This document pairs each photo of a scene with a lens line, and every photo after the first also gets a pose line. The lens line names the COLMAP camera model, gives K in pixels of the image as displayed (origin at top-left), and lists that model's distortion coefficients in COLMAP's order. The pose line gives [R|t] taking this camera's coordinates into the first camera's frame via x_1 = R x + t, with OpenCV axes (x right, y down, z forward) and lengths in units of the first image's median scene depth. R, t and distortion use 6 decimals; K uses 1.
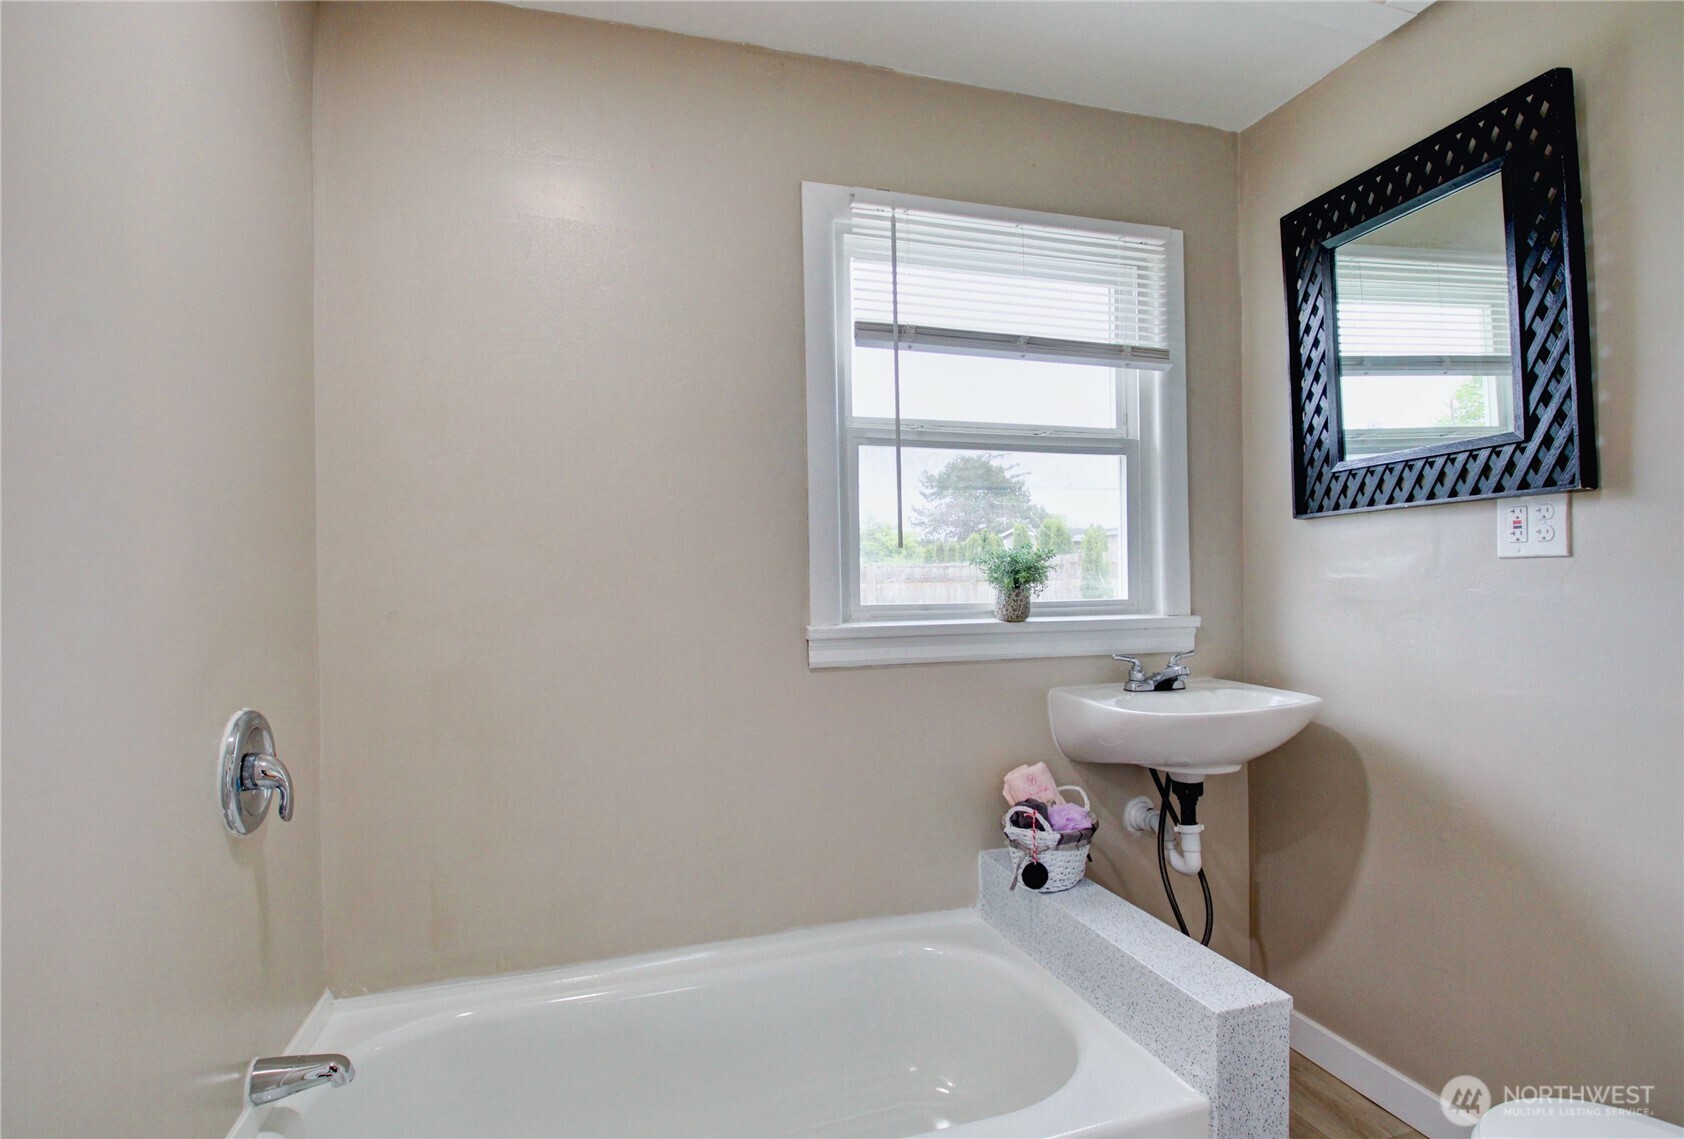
lens RADIAL K [[815.8, 0, 844.5], [0, 815.8, 568.9], [0, 0, 1]] dist [0.001660, 0.000064]
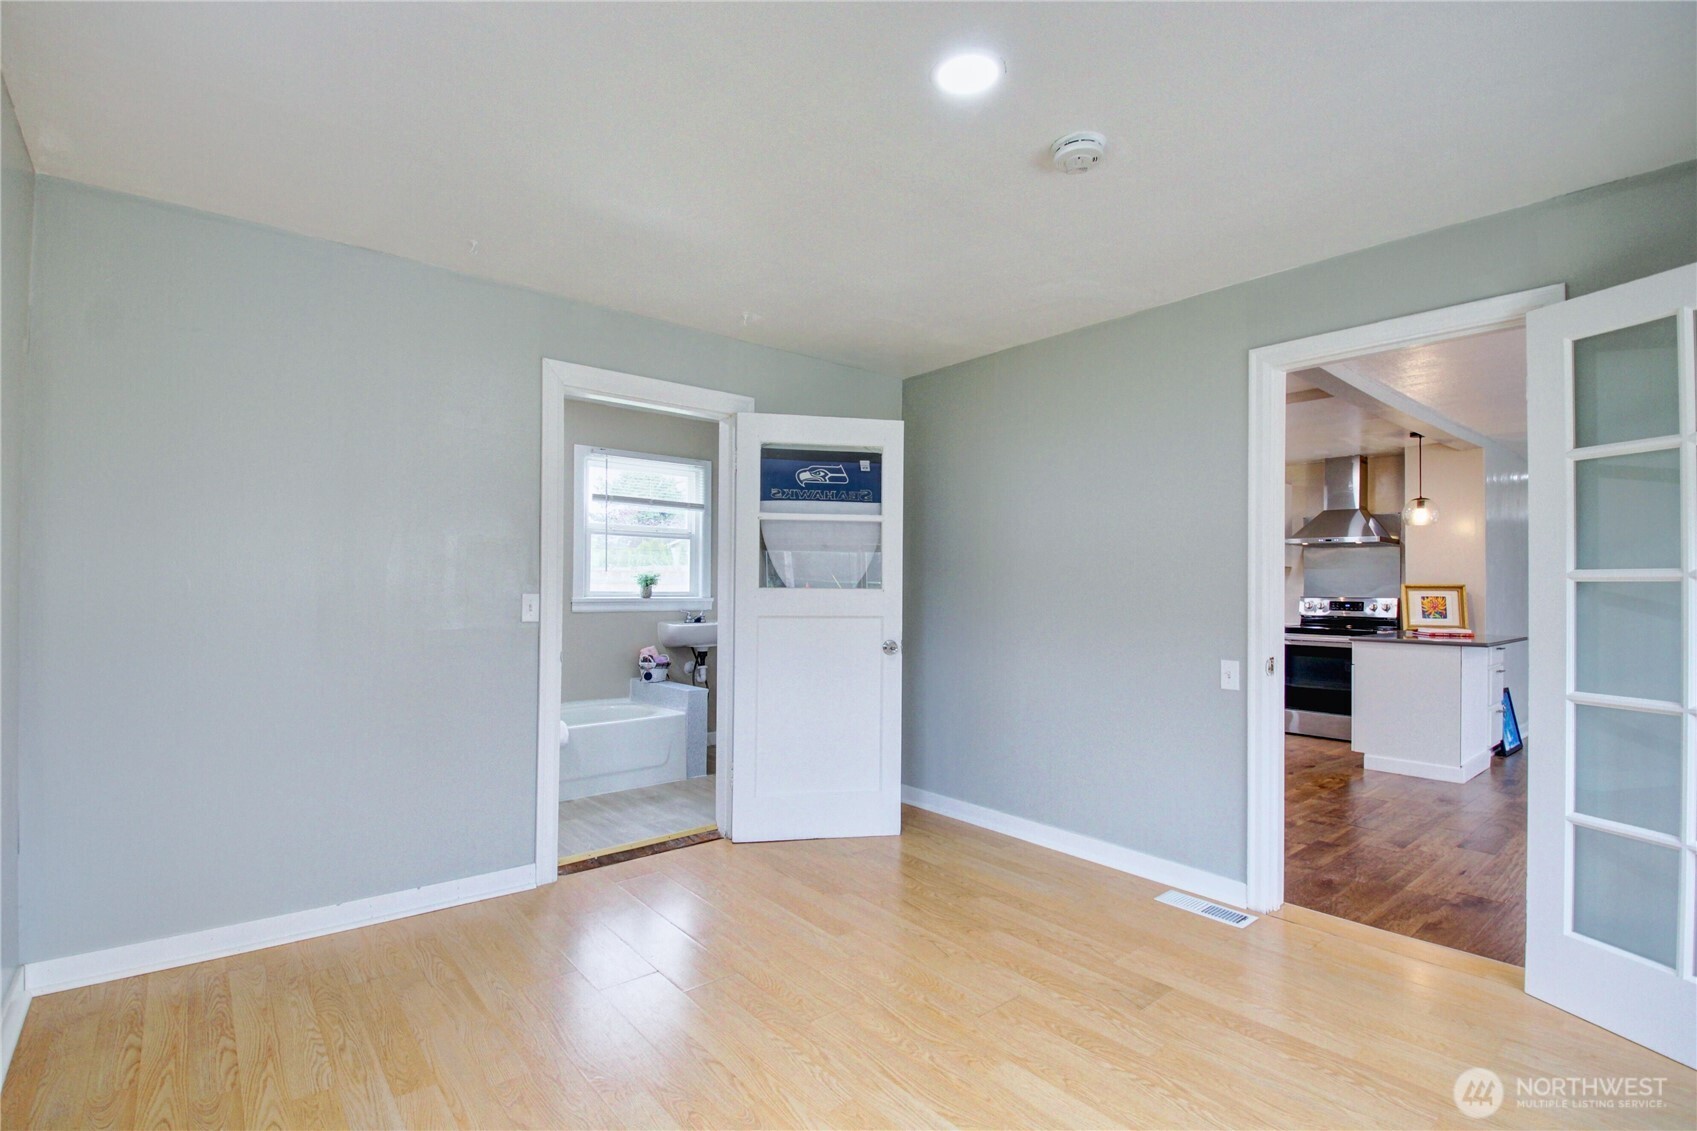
lens RADIAL K [[793.5, 0, 854.2], [0, 793.5, 582.2], [0, 0, 1]] dist [0.008673, -0.013858]
pose [[0.918672, 0.025542, 0.394195, -0.228315], [-0.032126, 0.999433, 0.010111, -0.044562], [-0.393713, -0.021952, 0.918971, -1.901297]]
